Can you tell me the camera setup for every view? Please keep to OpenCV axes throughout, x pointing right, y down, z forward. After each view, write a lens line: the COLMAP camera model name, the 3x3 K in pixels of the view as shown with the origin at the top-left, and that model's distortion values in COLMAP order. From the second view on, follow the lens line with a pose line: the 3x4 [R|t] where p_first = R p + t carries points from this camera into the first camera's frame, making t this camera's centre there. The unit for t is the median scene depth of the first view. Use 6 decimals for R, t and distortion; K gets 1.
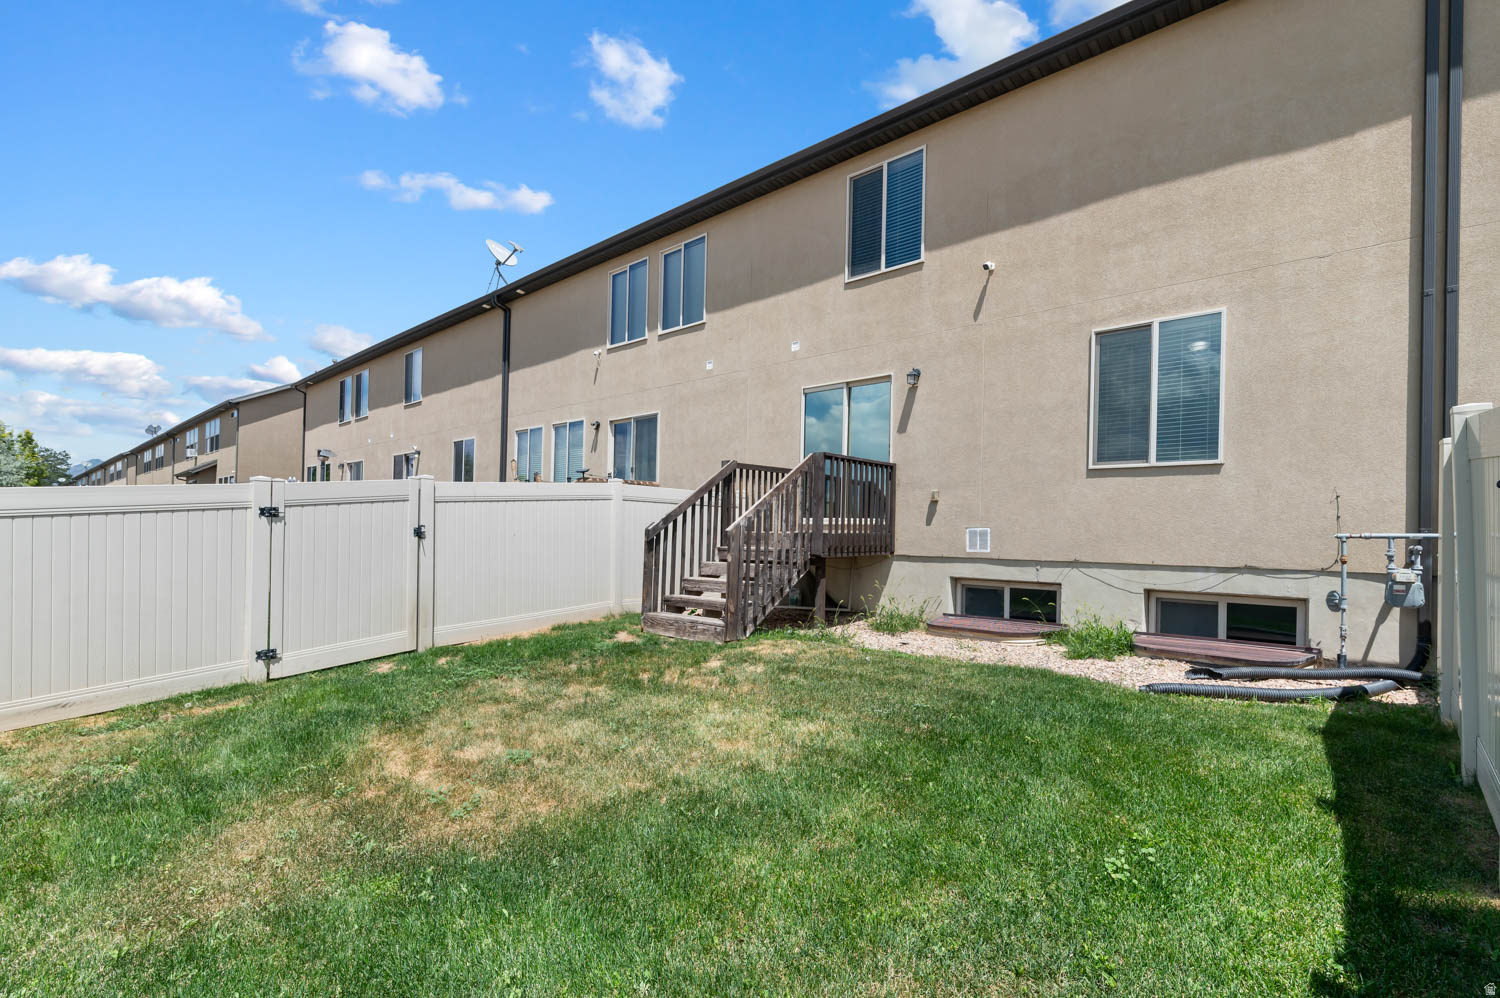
lens RADIAL K [[658.1, 0, 749.3], [0, 658.1, 511.6], [0, 0, 1]] dist [0.008632, -0.001776]
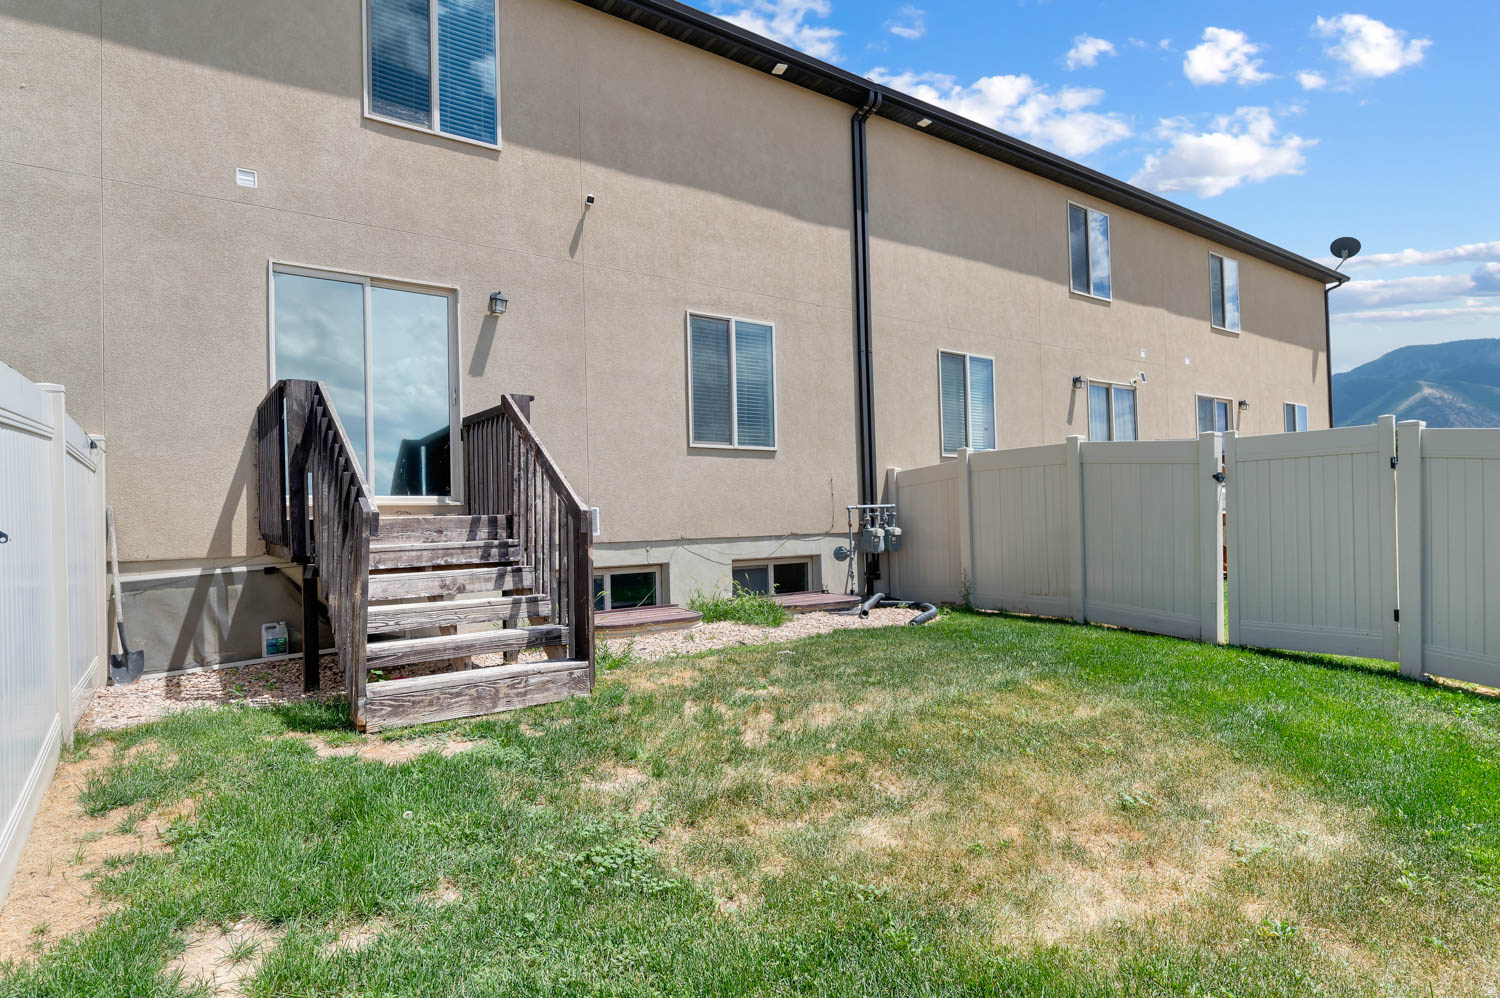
lens RADIAL K [[830.2, 0, 749.1], [0, 830.2, 496.9], [0, 0, 1]] dist [0.004042, 0.000459]
pose [[0.238473, 0.000021, 0.971149, -0.718092], [-0.010694, 0.999939, 0.002604, 0.008328], [-0.971090, -0.011006, 0.238458, 0.616979]]
